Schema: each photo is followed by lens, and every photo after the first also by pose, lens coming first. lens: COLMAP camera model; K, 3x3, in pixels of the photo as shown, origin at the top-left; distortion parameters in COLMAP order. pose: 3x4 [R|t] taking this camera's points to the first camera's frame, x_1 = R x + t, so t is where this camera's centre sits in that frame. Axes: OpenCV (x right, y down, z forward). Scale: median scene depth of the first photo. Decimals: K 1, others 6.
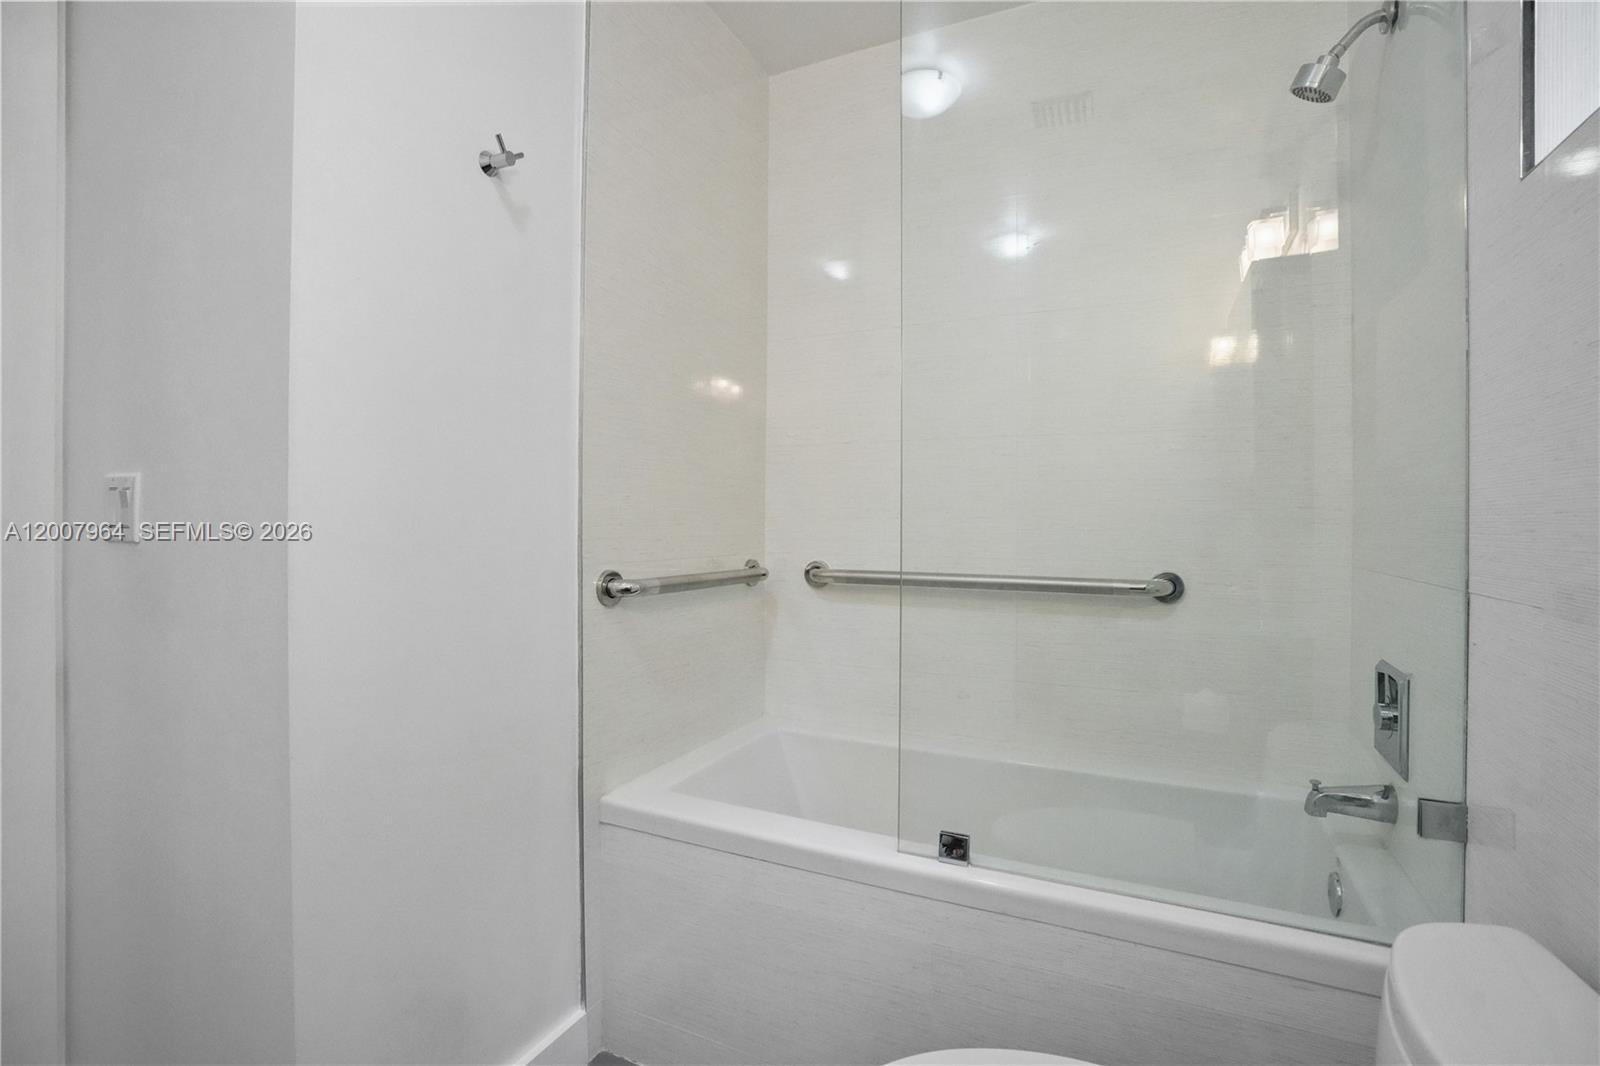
lens RADIAL K [[749.0, 0, 811.6], [0, 749.0, 523.6], [0, 0, 1]] dist [-0.065237, 0.023456]
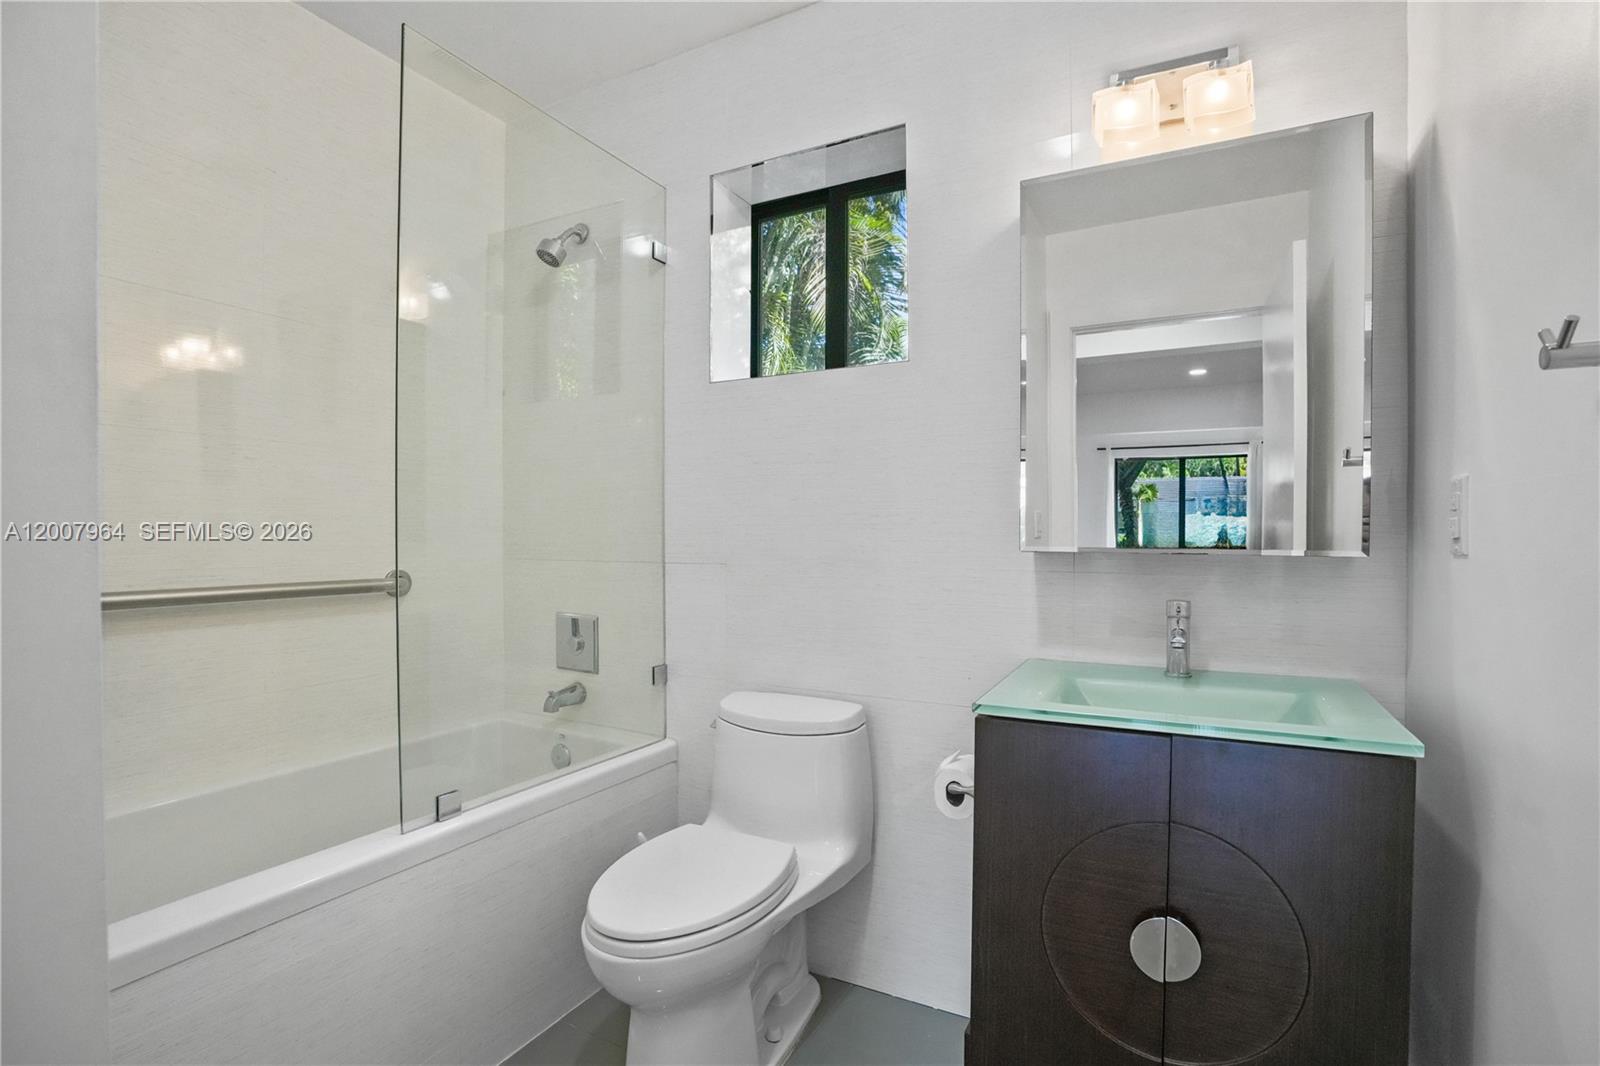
lens RADIAL K [[749.0, 0, 811.6], [0, 749.0, 523.6], [0, 0, 1]] dist [-0.065237, 0.023456]
pose [[0.041272, 0.004376, 0.999138, -0.921876], [0.003085, 0.999985, -0.004507, -0.003459], [-0.999143, 0.003268, 0.041258, 0.360409]]
